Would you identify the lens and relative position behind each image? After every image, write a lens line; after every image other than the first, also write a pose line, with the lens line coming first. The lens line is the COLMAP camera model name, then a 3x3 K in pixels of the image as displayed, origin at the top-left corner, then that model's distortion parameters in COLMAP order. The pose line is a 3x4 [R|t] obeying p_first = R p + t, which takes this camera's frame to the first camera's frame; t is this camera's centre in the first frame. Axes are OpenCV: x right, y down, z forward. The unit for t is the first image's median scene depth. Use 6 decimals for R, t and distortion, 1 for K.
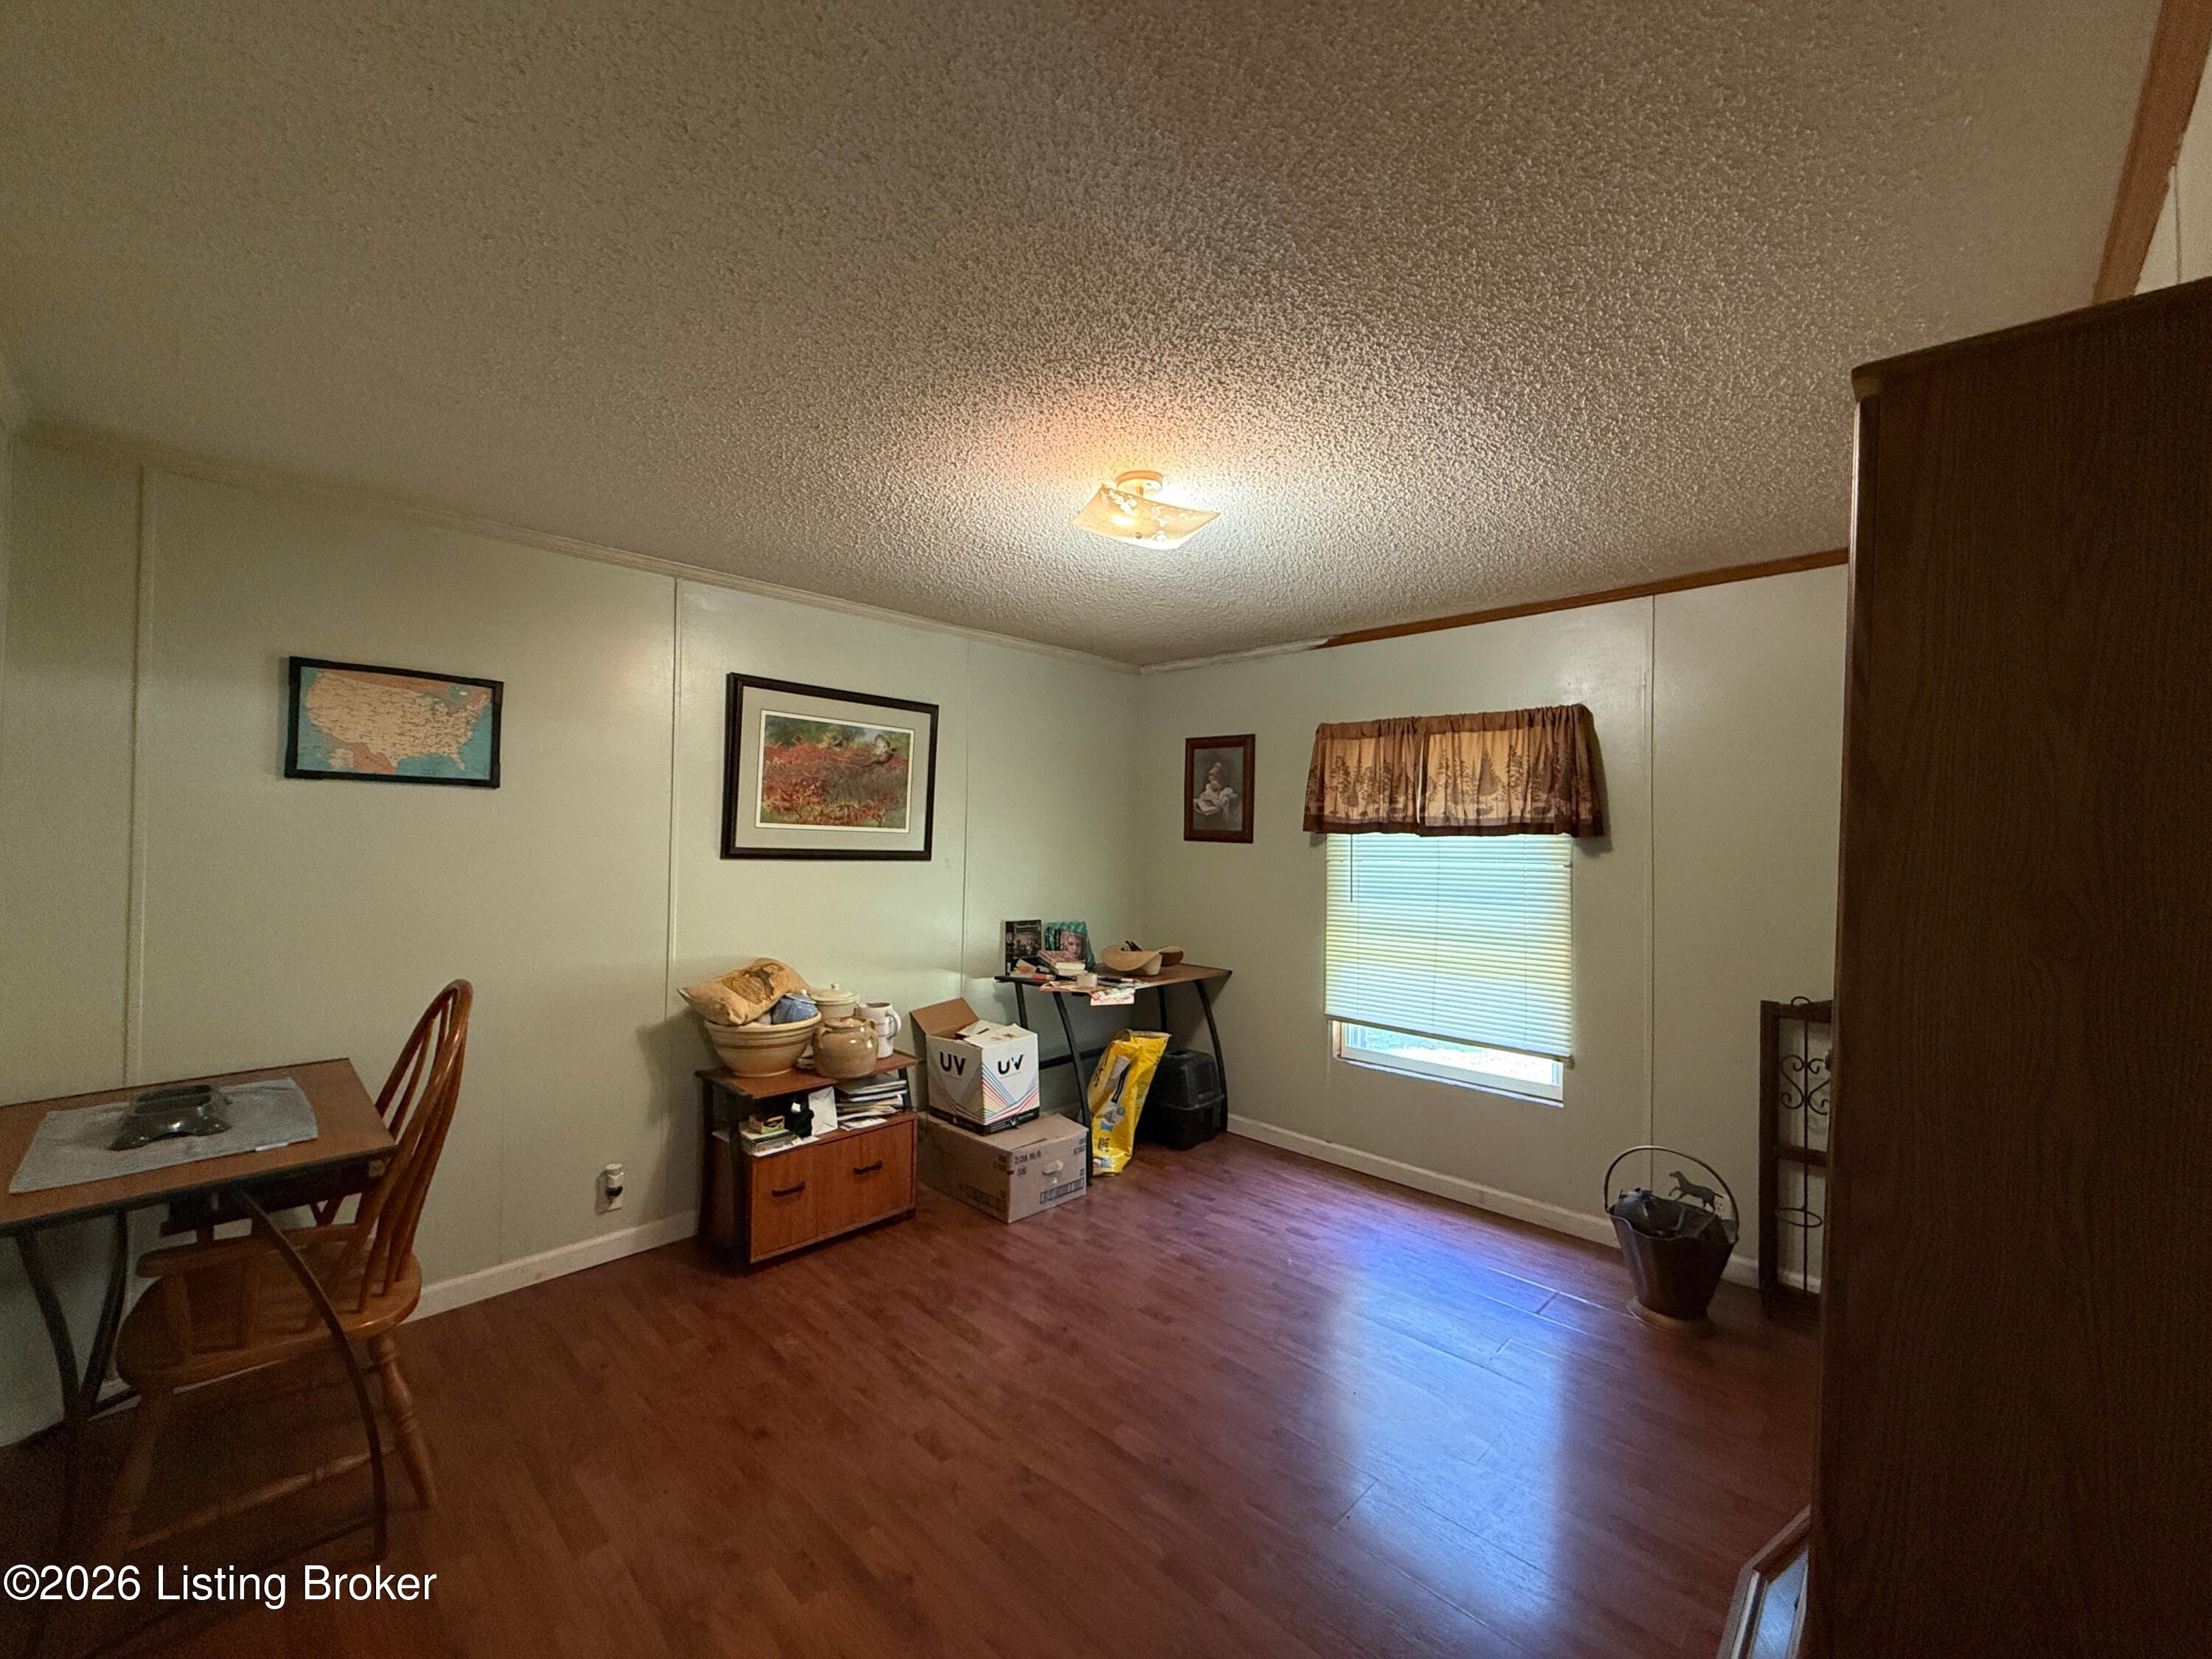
lens RADIAL K [[877.9, 0, 1103.2], [0, 877.9, 820.1], [0, 0, 1]] dist [-0.002042, -0.000204]
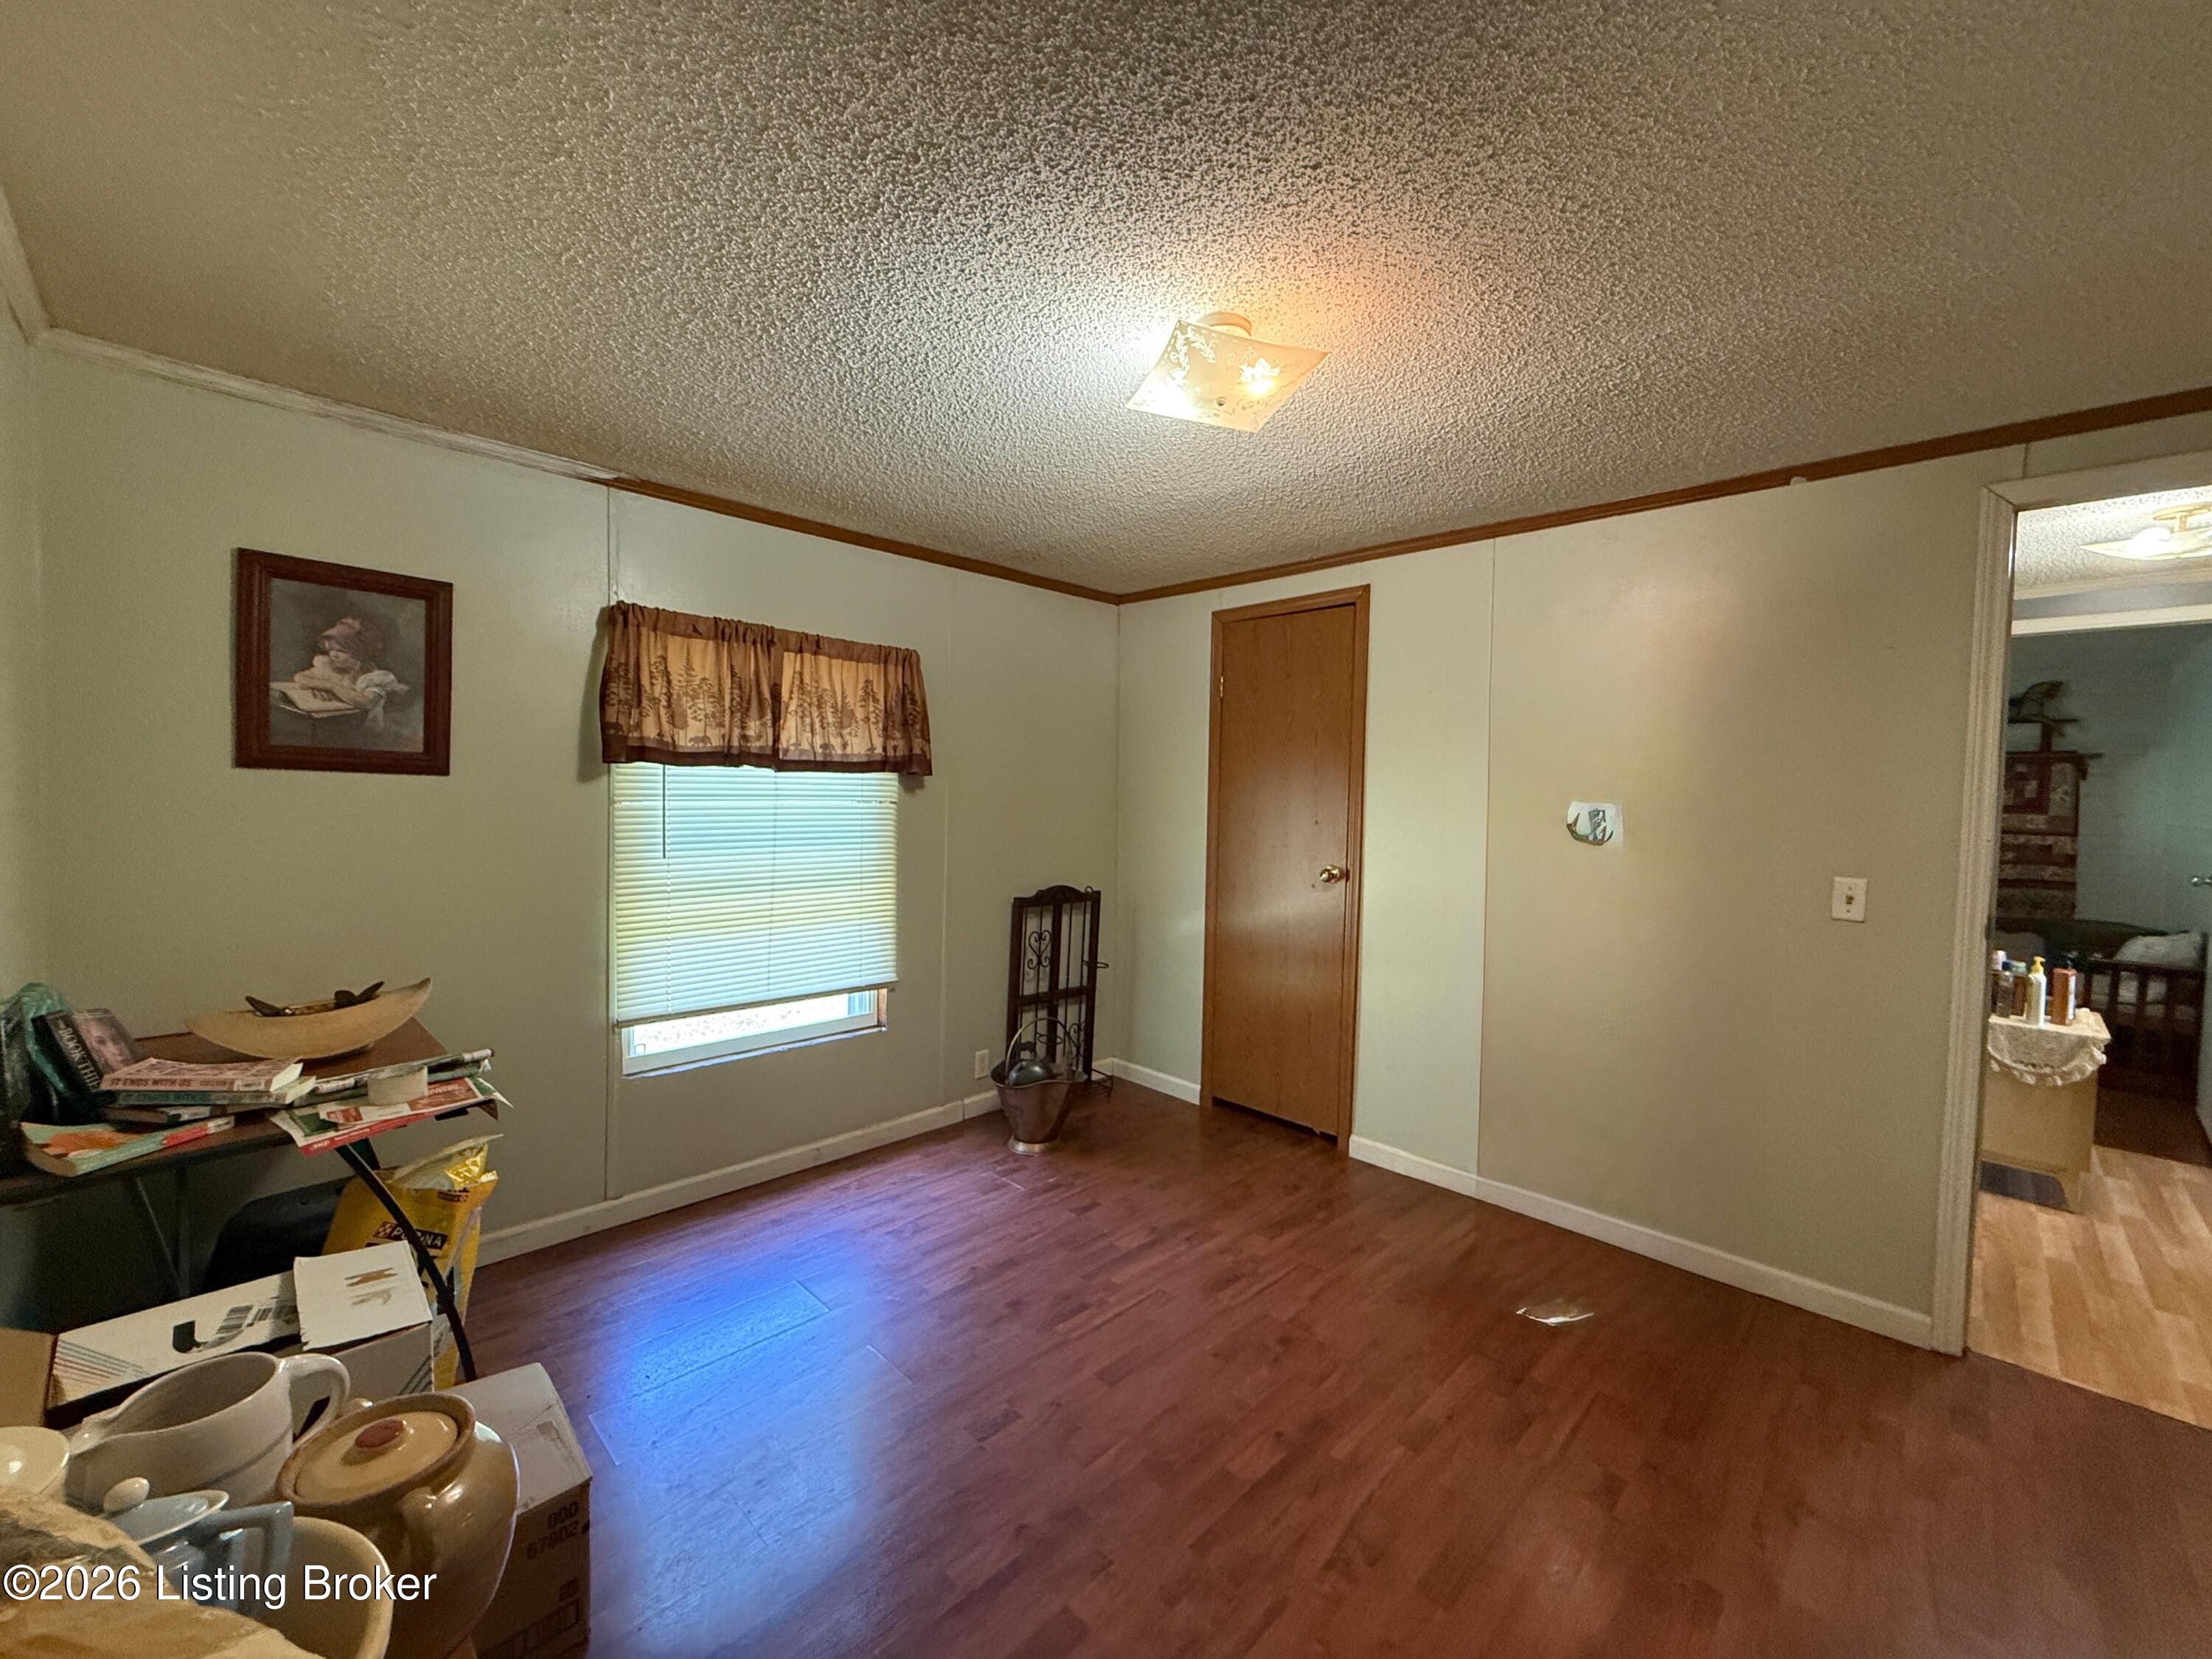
lens RADIAL K [[877.9, 0, 1103.2], [0, 877.9, 820.1], [0, 0, 1]] dist [-0.002042, -0.000204]
pose [[0.008175, -0.046416, 0.998889, -0.628269], [-0.043243, 0.997971, 0.046727, 0.016545], [-0.999031, -0.043577, 0.006151, 0.893152]]
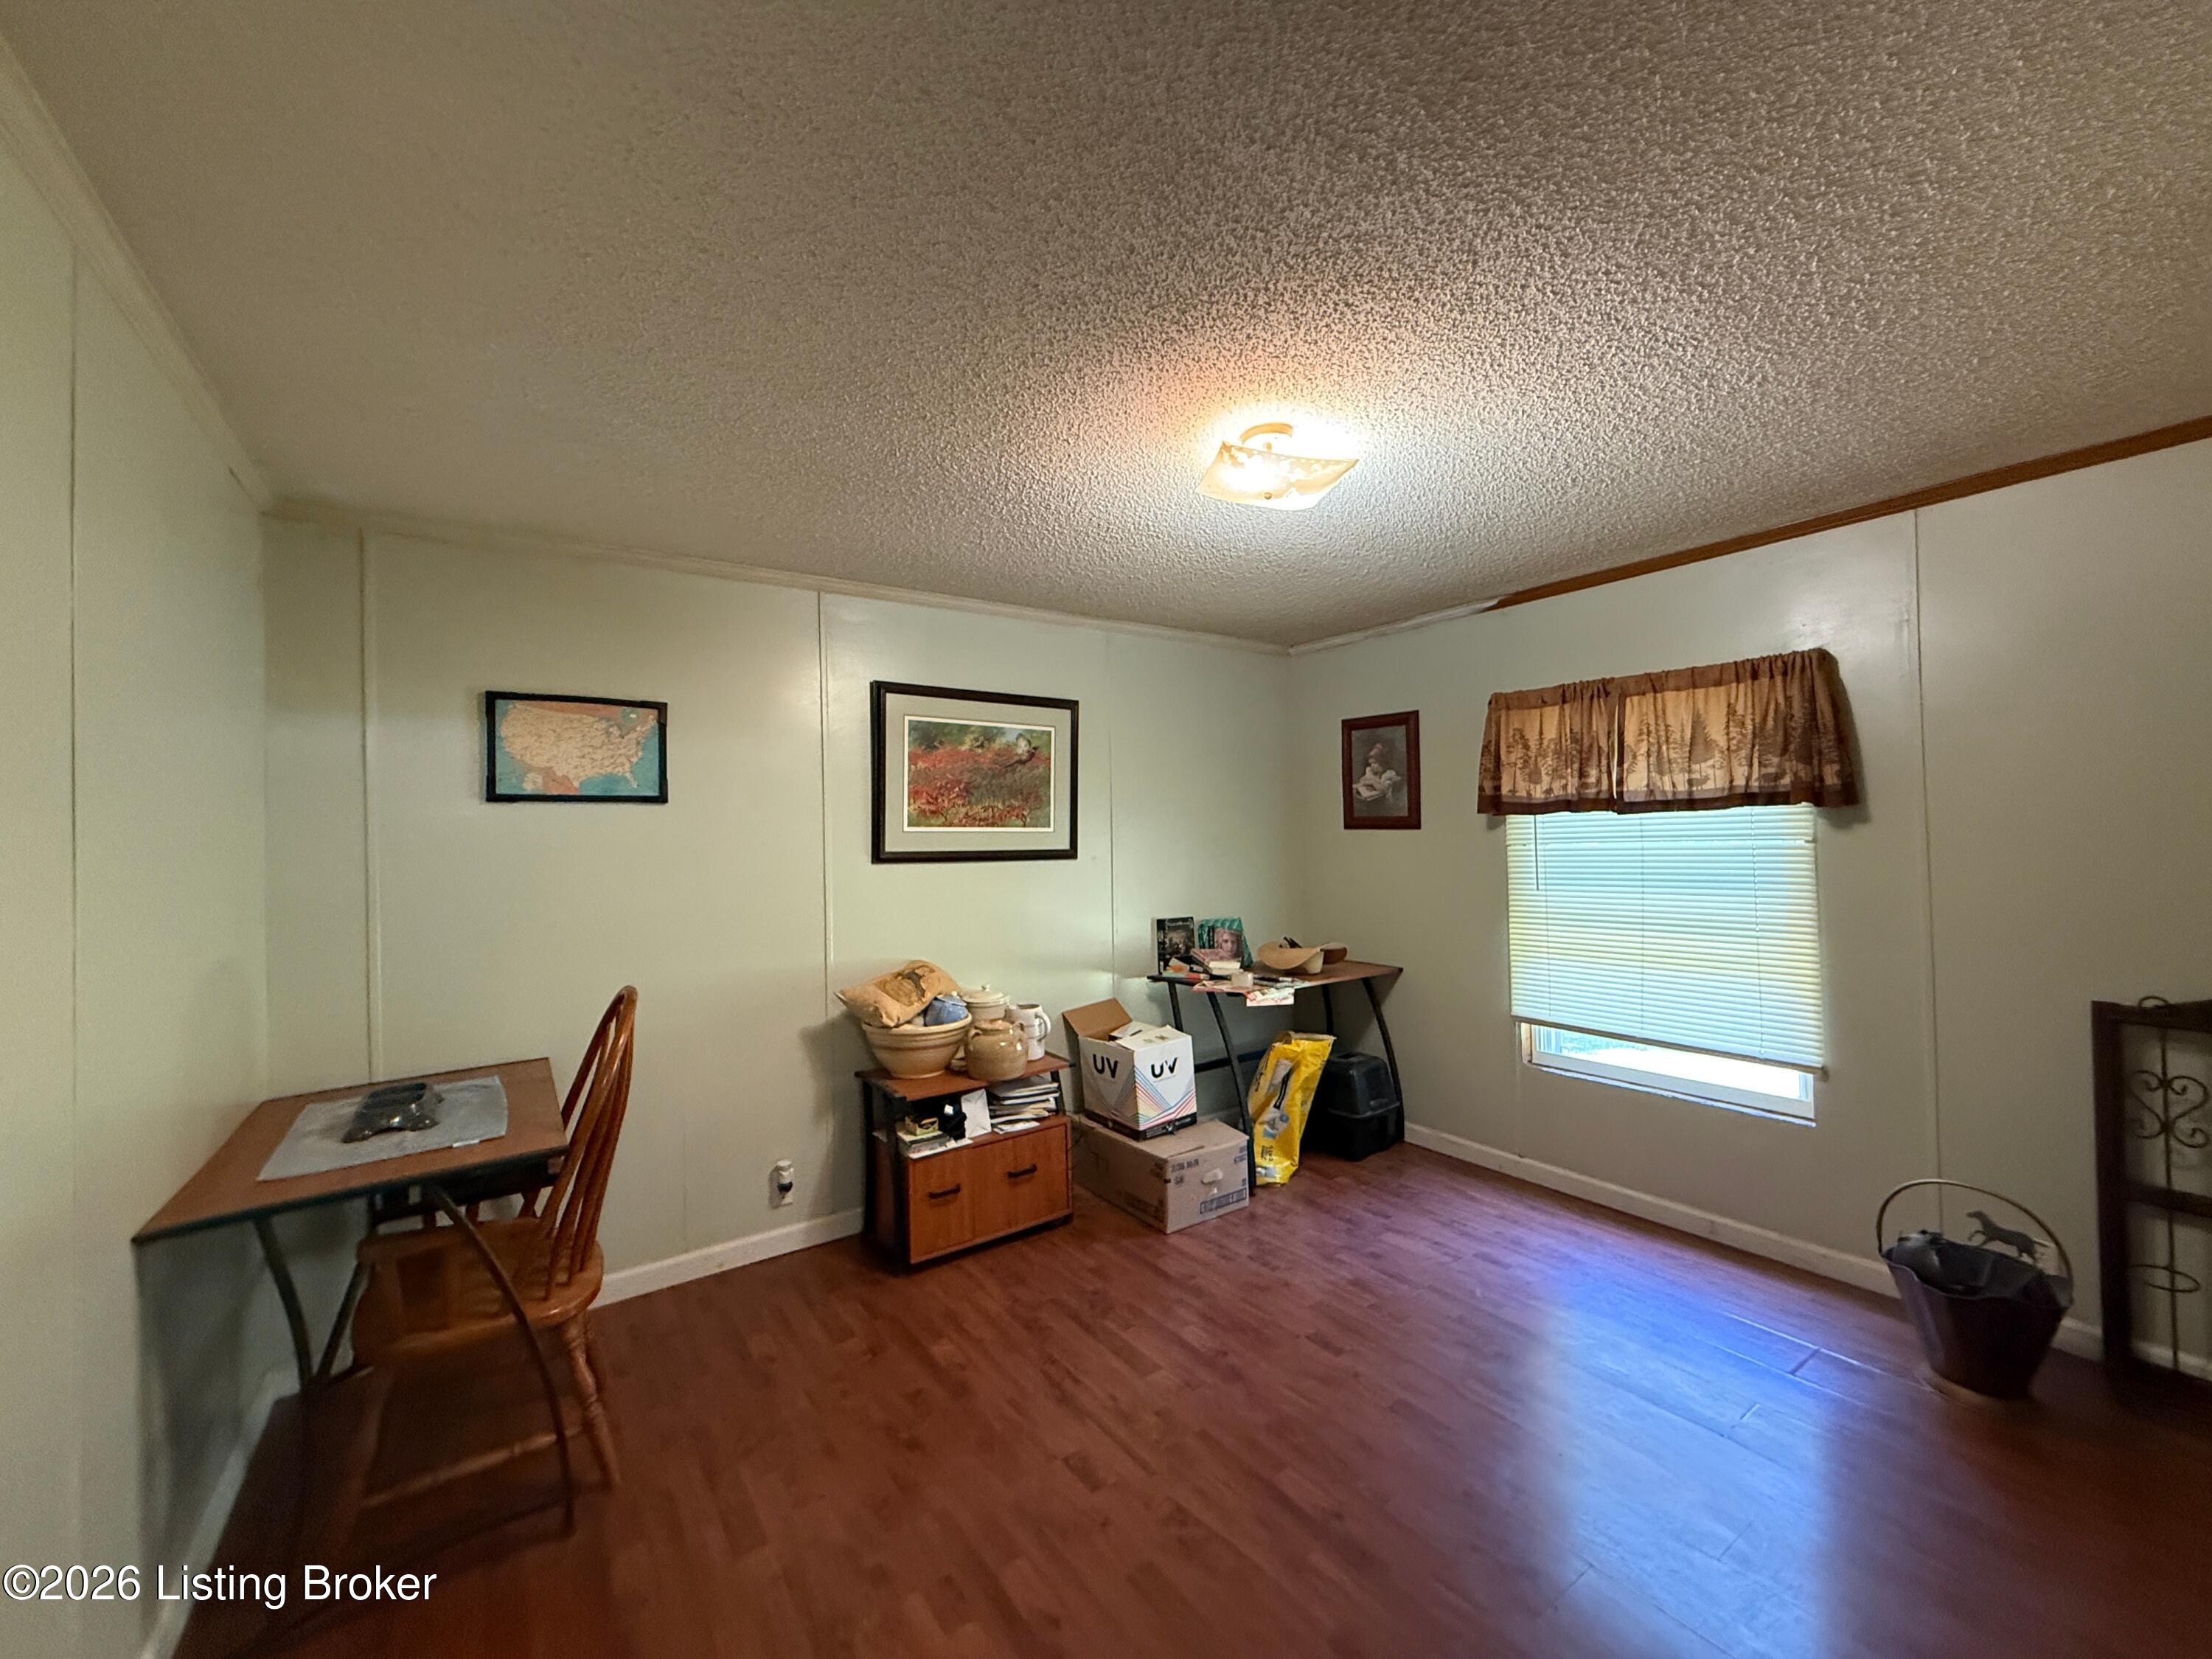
lens RADIAL K [[877.9, 0, 1103.2], [0, 877.9, 820.1], [0, 0, 1]] dist [-0.002042, -0.000204]
pose [[0.981948, -0.039964, -0.184880, 0.022627], [0.040774, 0.999168, 0.000581, 0.004559], [0.184703, -0.008109, 0.982761, 0.056118]]
